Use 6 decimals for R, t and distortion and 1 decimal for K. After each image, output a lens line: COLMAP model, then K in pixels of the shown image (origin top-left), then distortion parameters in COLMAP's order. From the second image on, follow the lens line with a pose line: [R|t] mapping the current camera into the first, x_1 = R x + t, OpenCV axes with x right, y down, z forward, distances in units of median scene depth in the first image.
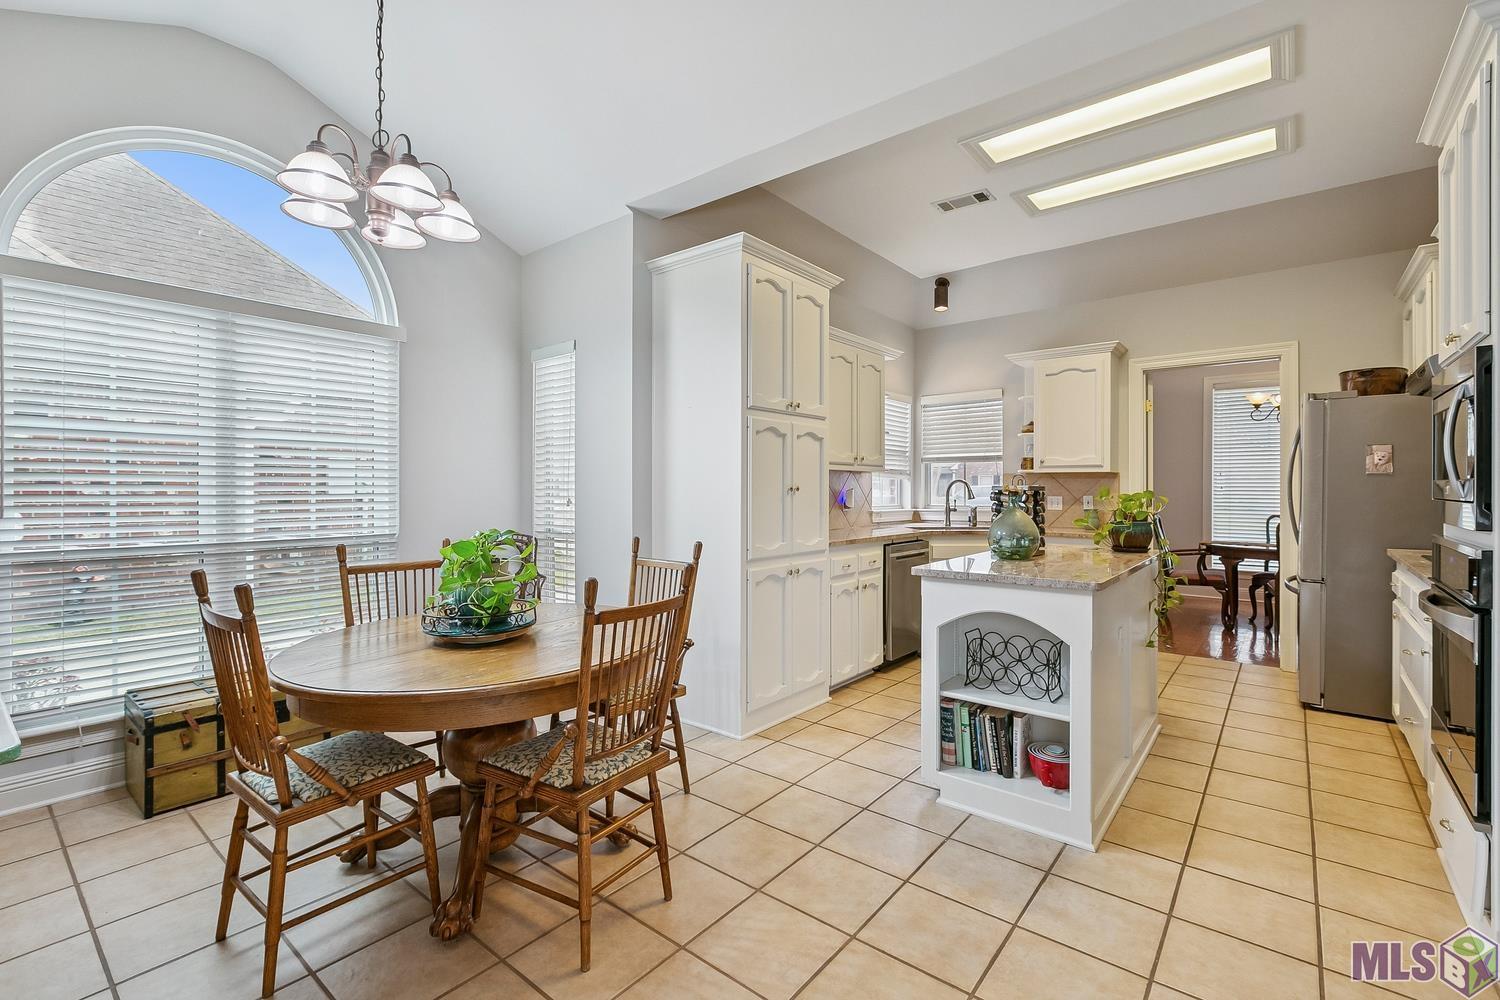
lens RADIAL K [[665.7, 0, 747.1], [0, 665.7, 489.8], [0, 0, 1]] dist [0.000139, -0.000073]
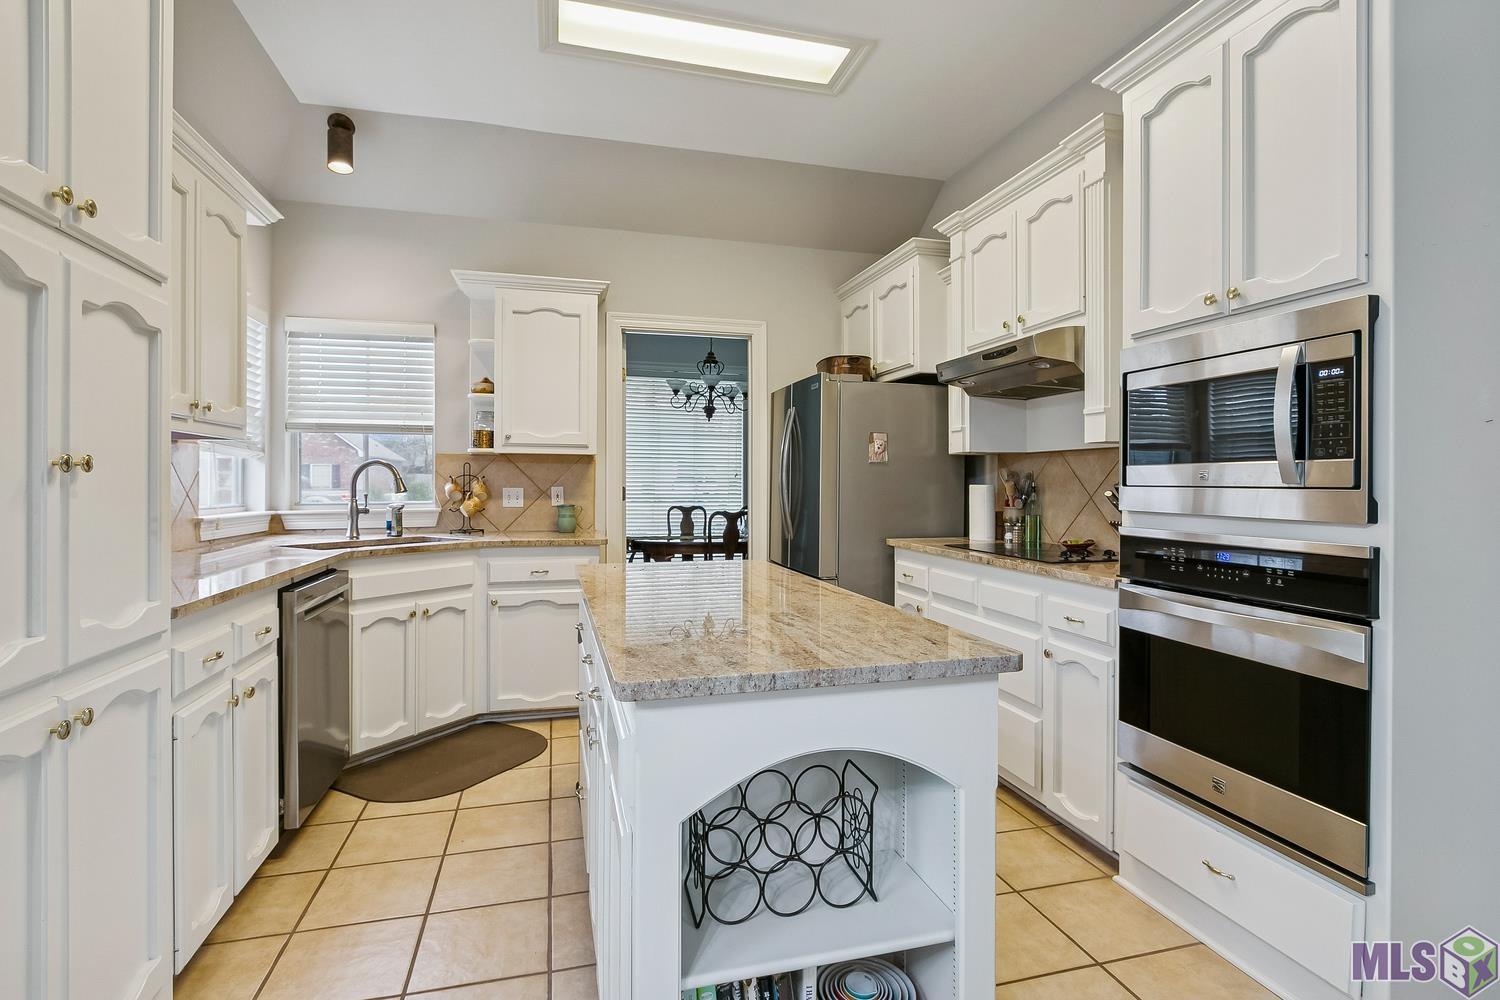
lens RADIAL K [[719.2, 0, 746.0], [0, 719.2, 485.4], [0, 0, 1]] dist [-0.000491, -0.001285]
pose [[0.582707, -0.000794, 0.812682, -0.020447], [-0.002320, 0.999994, 0.002640, 0.006573], [-0.812679, -0.003424, 0.582701, 0.494444]]
